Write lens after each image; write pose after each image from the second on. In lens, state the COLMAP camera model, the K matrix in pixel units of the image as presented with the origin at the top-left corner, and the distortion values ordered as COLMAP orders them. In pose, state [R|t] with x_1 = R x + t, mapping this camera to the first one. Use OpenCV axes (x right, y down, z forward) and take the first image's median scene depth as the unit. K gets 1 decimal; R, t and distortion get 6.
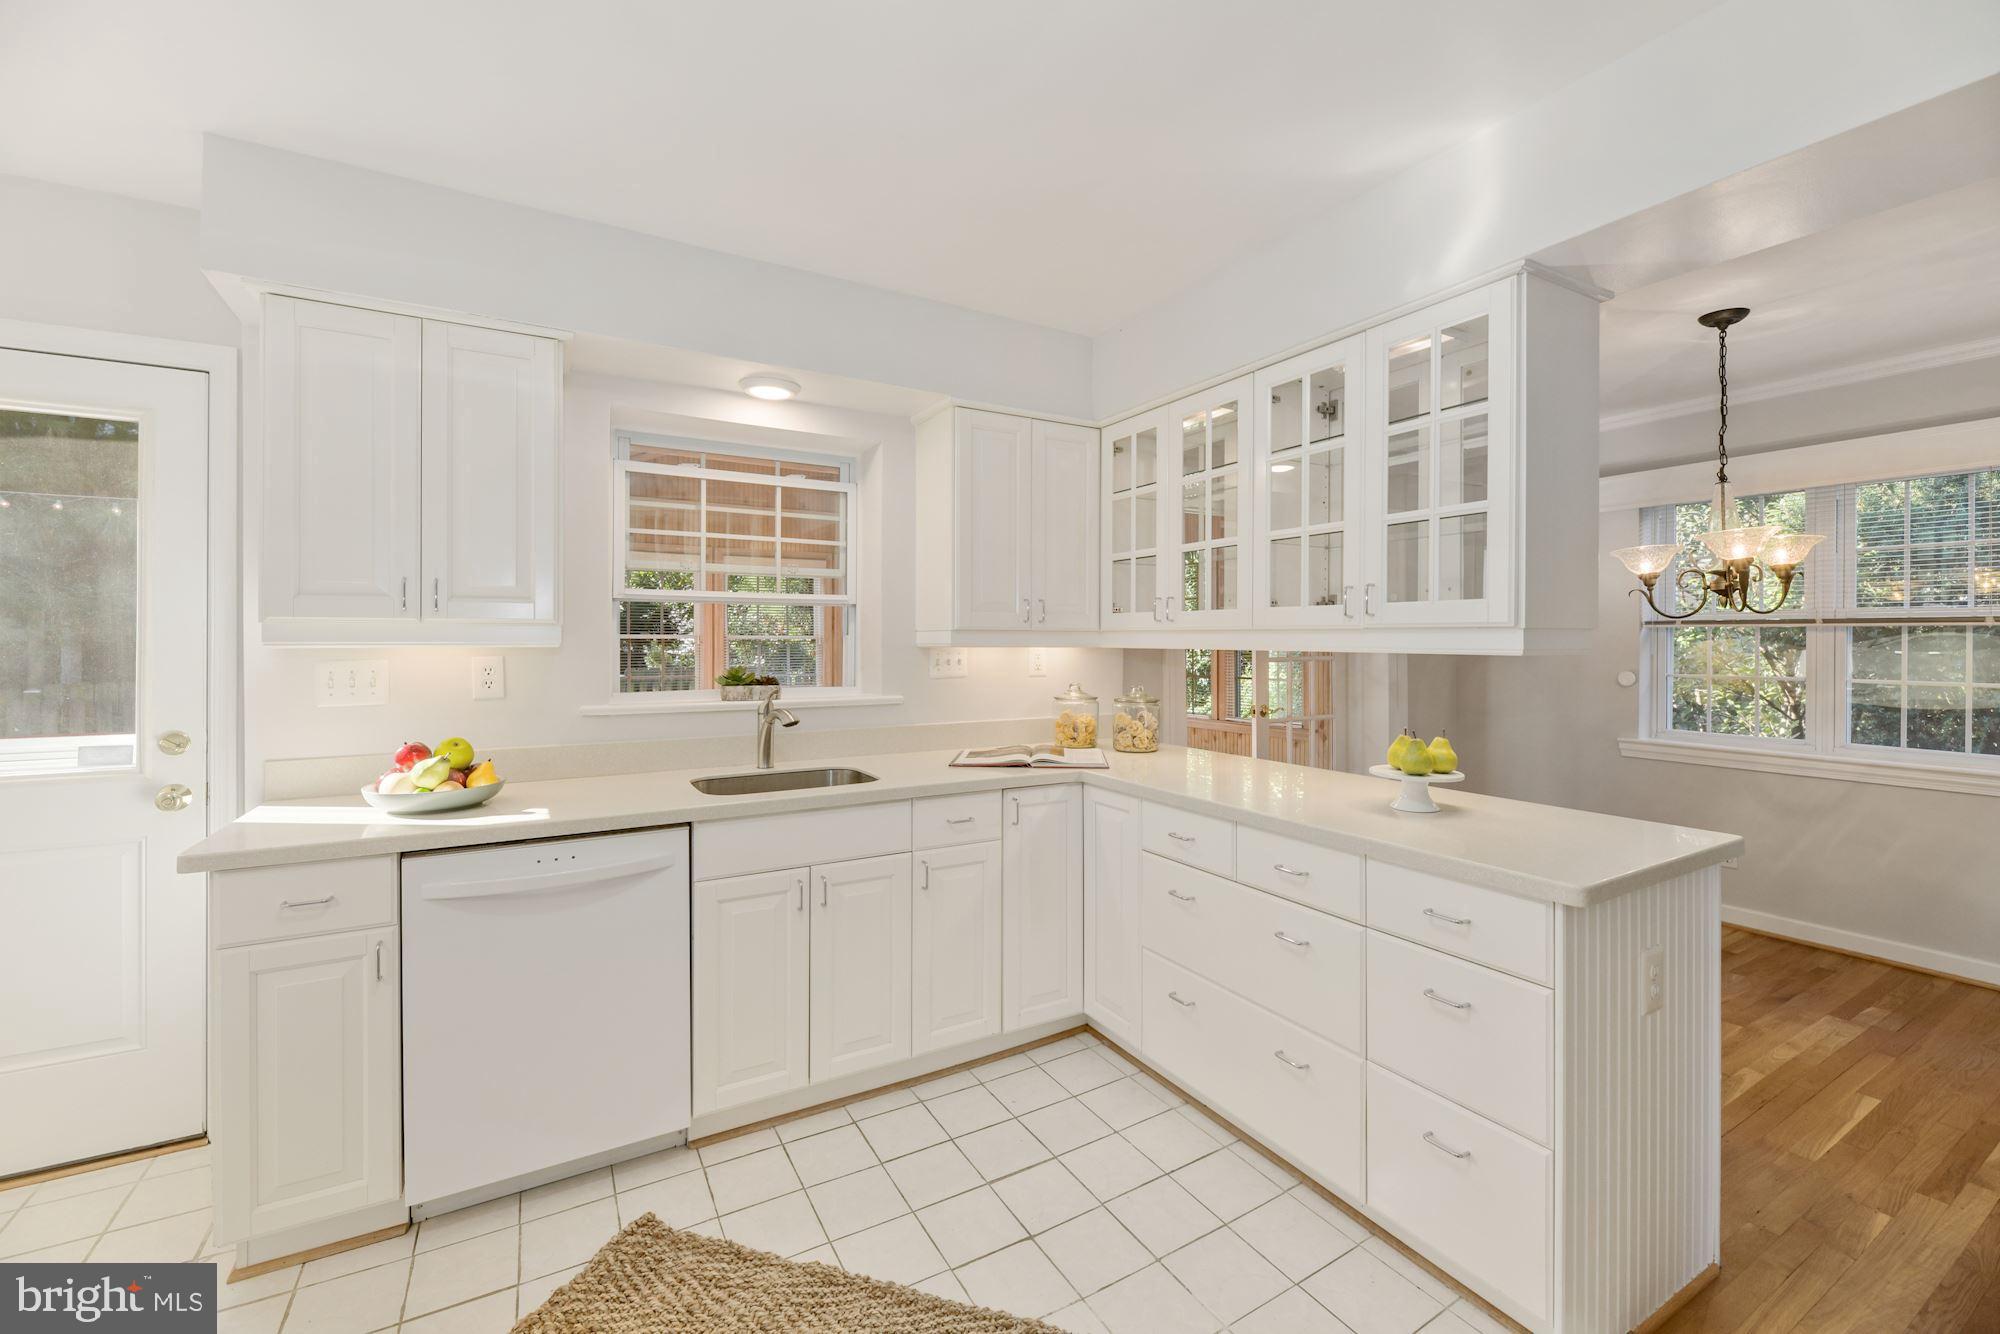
lens RADIAL K [[813.7, 0, 1005.5], [0, 813.7, 646.0], [0, 0, 1]] dist [-0.001556, -0.000774]
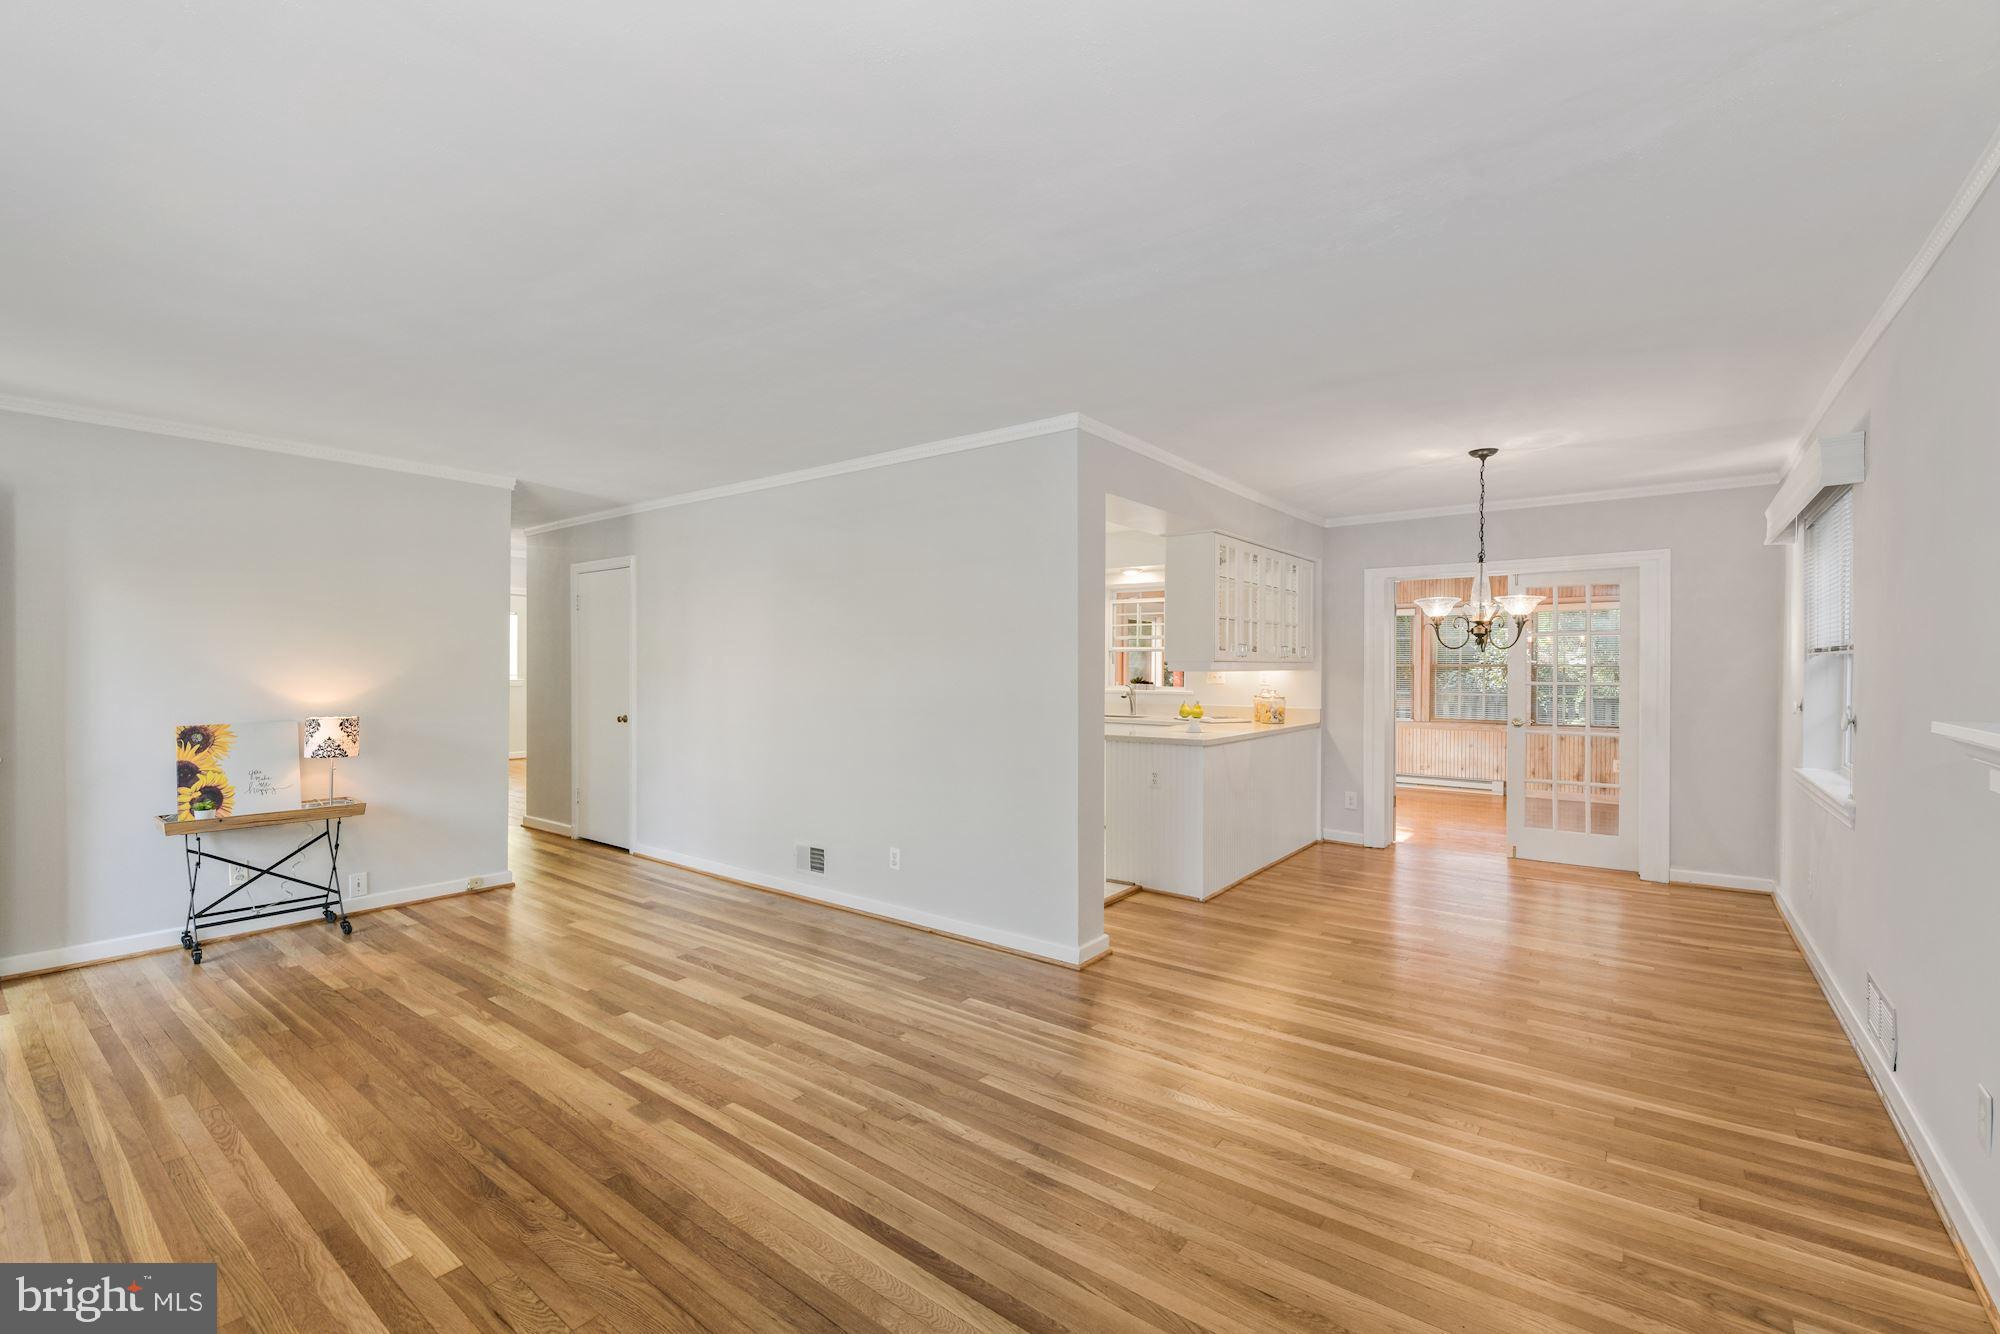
lens RADIAL K [[846.3, 0, 1000.0], [0, 846.3, 667.0], [0, 0, 1]] dist [-0.001275, -0.000322]
pose [[0.382539, 0.001973, -0.923937, 2.148624], [-0.009387, 0.999954, -0.001751, 0.004331], [0.923892, 0.009343, 0.382540, -0.460119]]
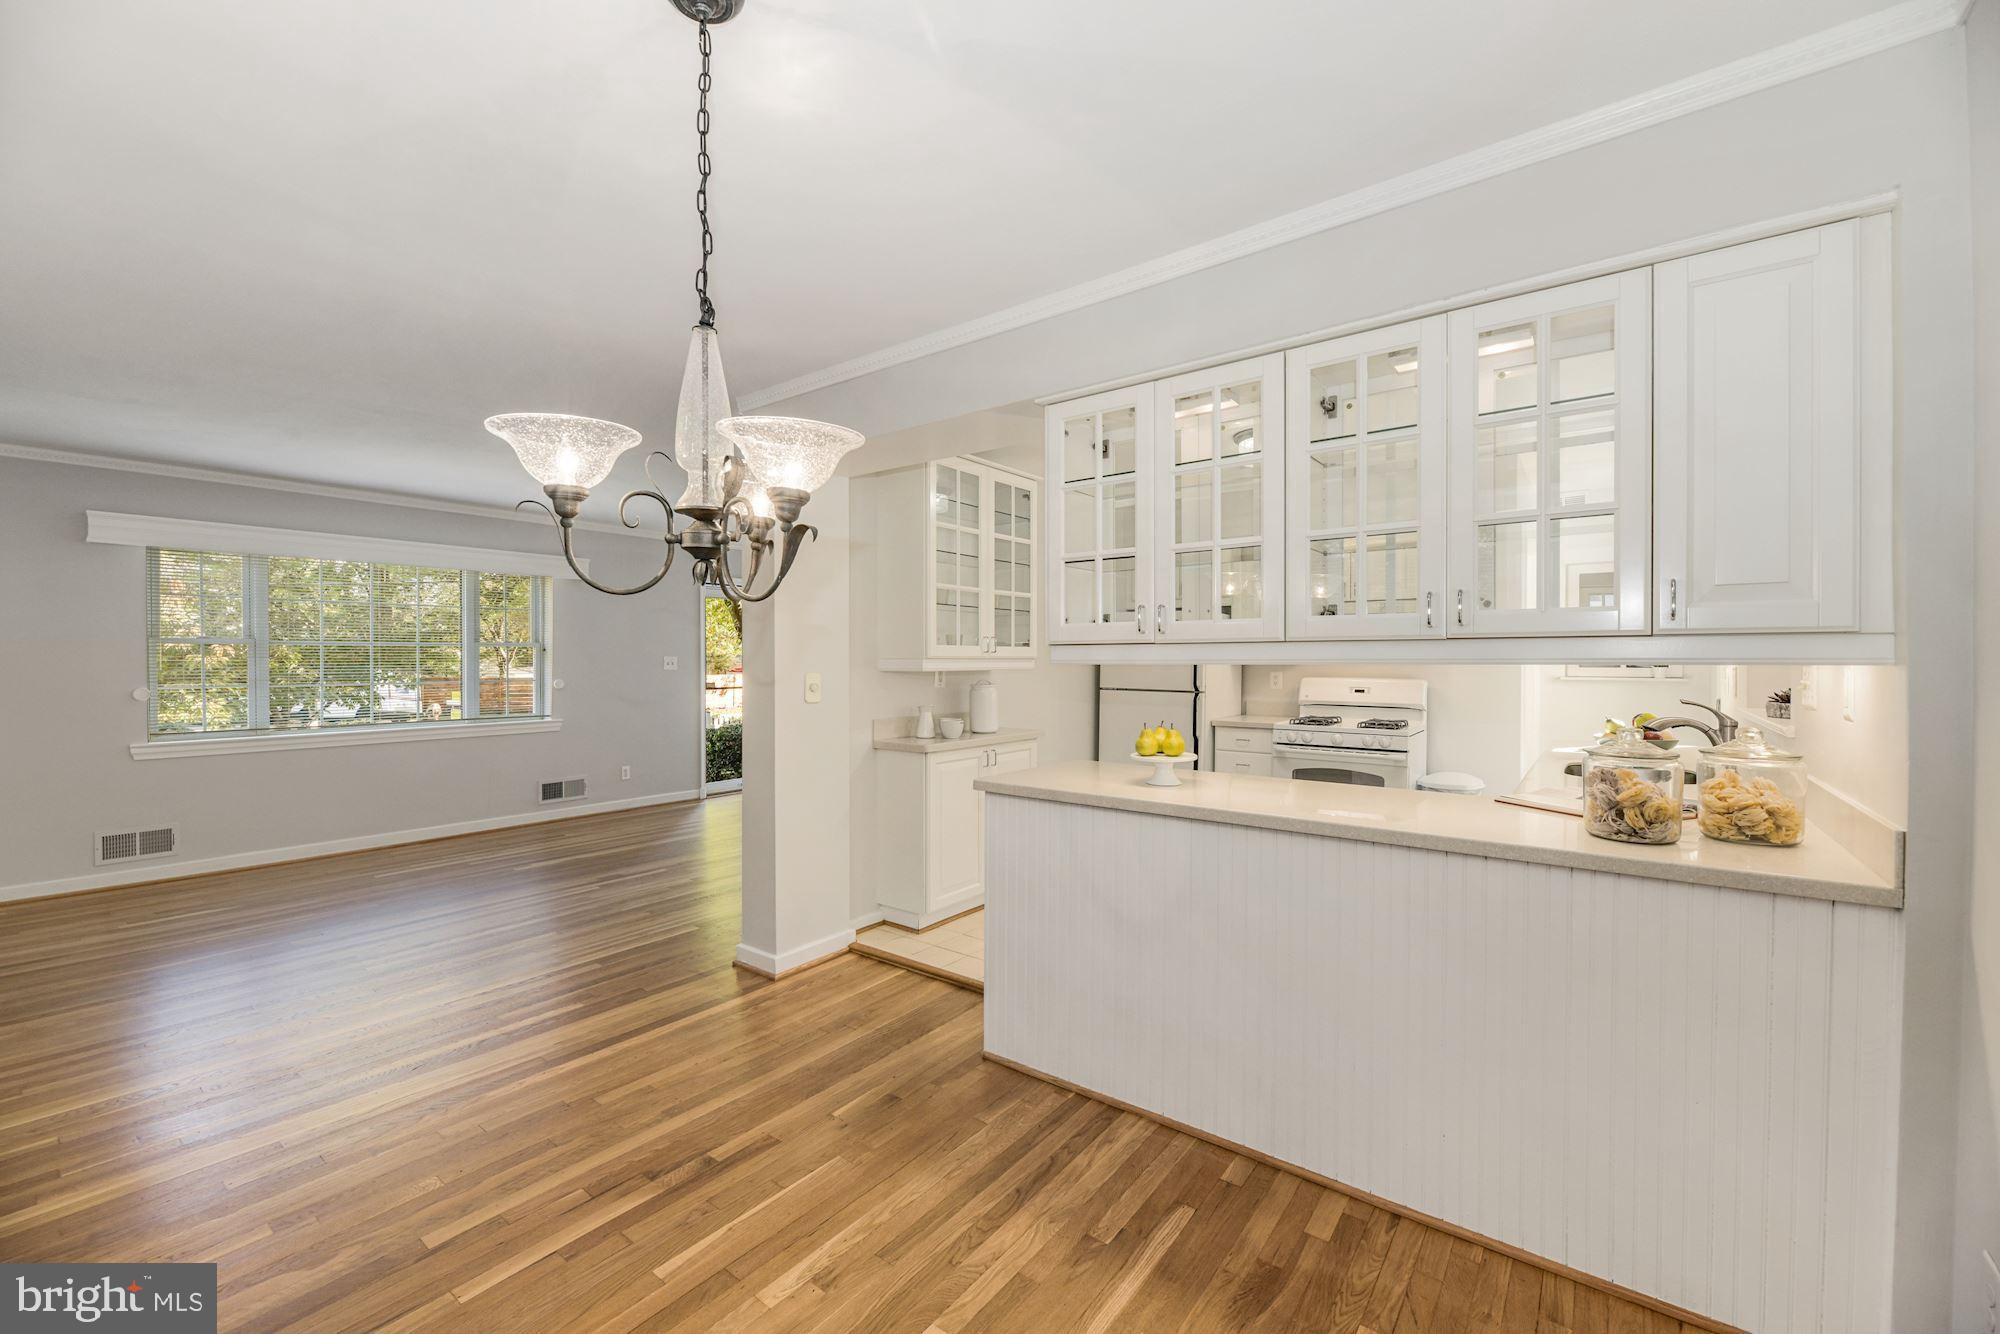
lens RADIAL K [[804.7, 0, 1003.8], [0, 804.7, 667.4], [0, 0, 1]] dist [0.000680, -0.003958]
pose [[-0.920682, 0.004718, -0.390286, 0.974581], [-0.002166, 0.999850, 0.017198, -0.006379], [0.390308, 0.016680, -0.920533, 1.637243]]
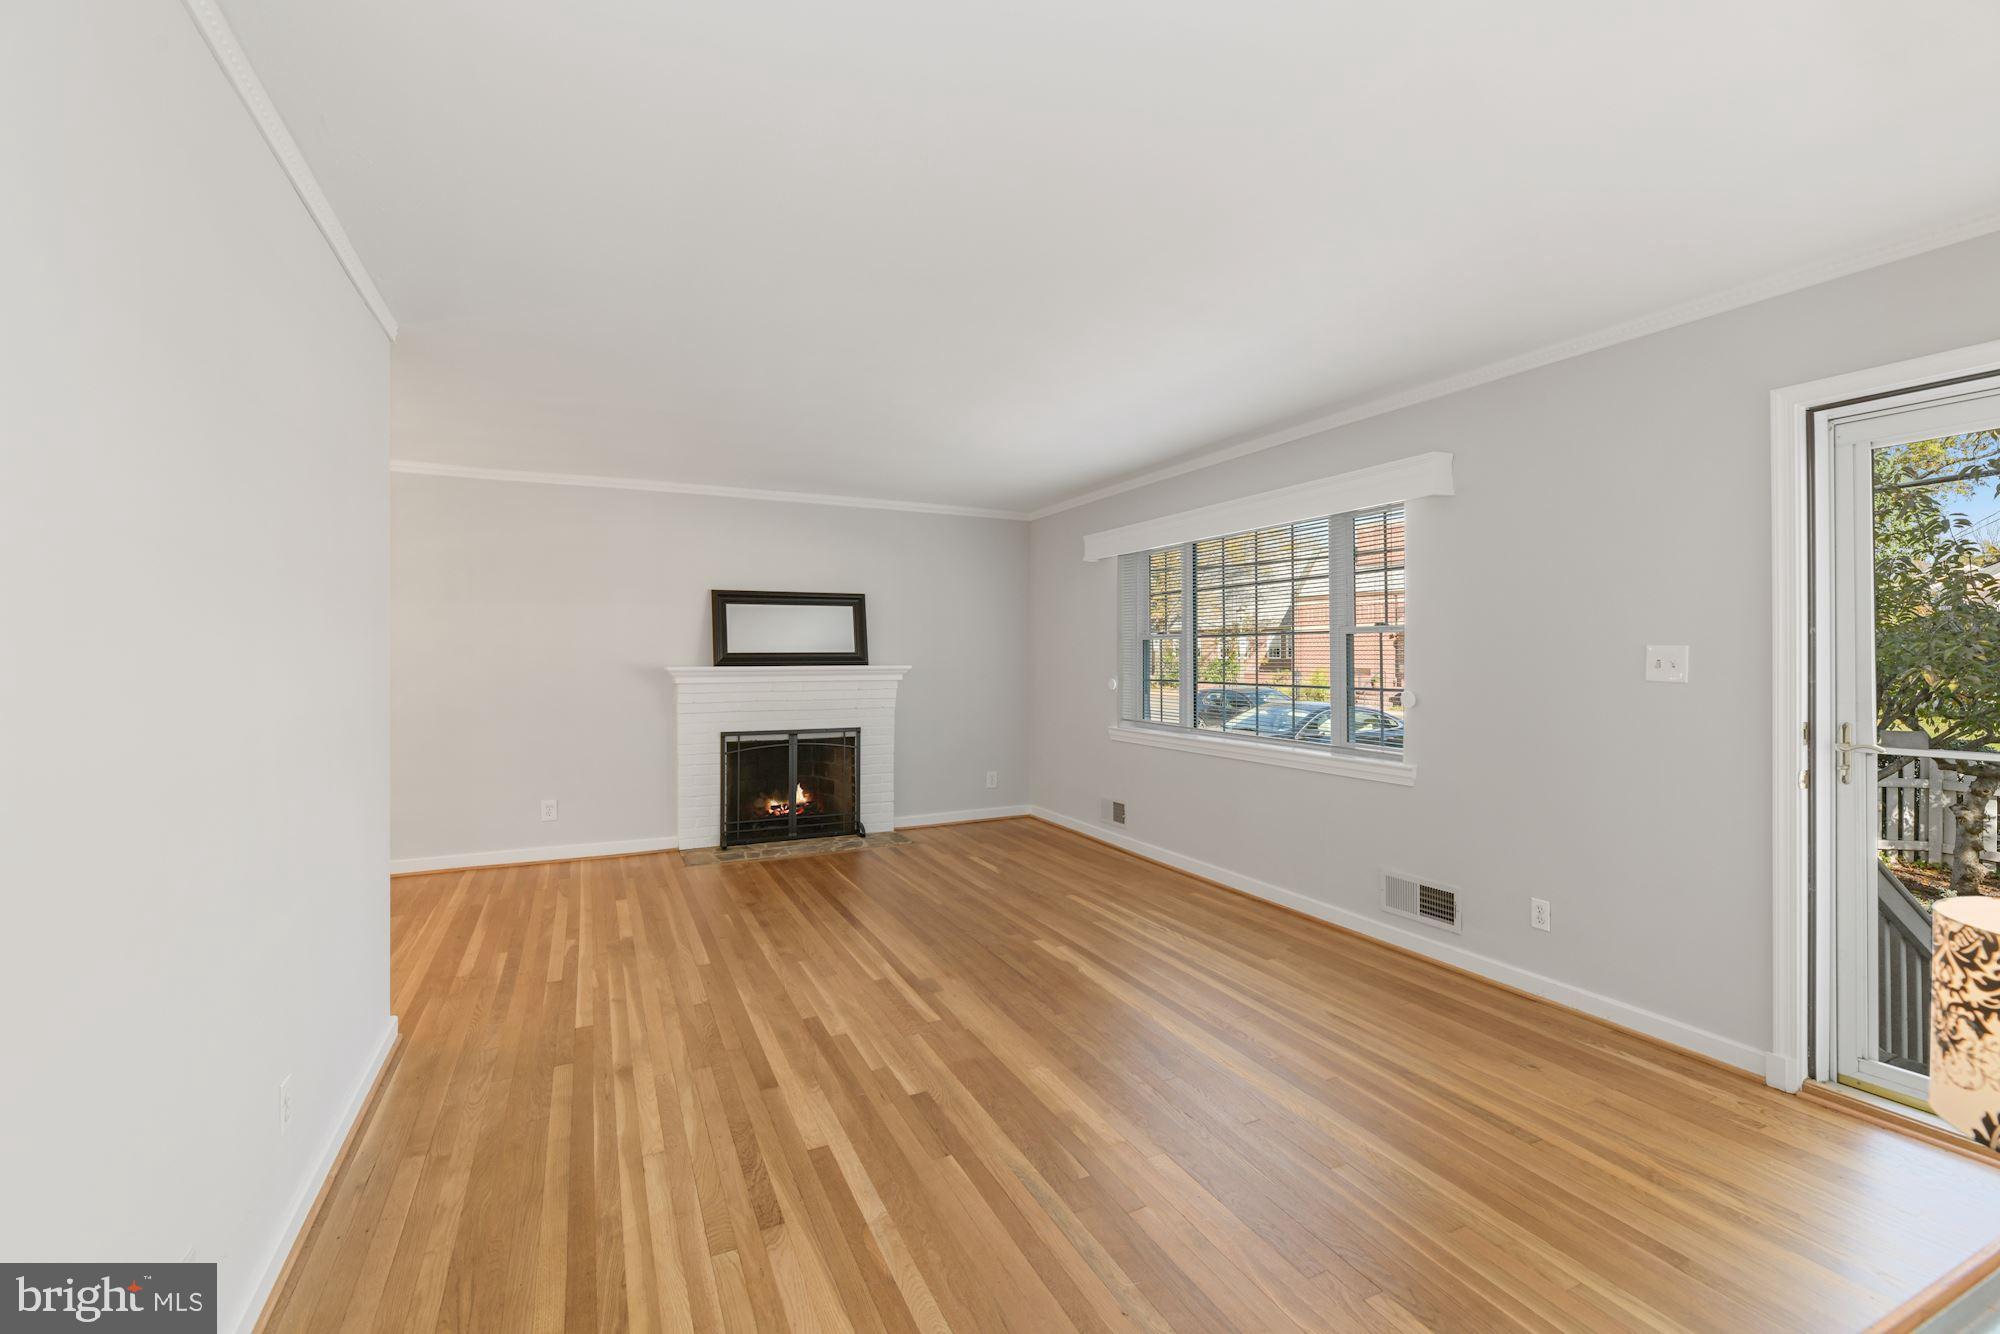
lens RADIAL K [[846.3, 0, 1000.0], [0, 846.3, 667.0], [0, 0, 1]] dist [-0.001275, -0.000322]
pose [[0.072608, -0.012626, 0.997281, -0.194412], [0.008403, 0.999892, 0.012047, 0.015155], [-0.997325, 0.007505, 0.072707, -0.661770]]
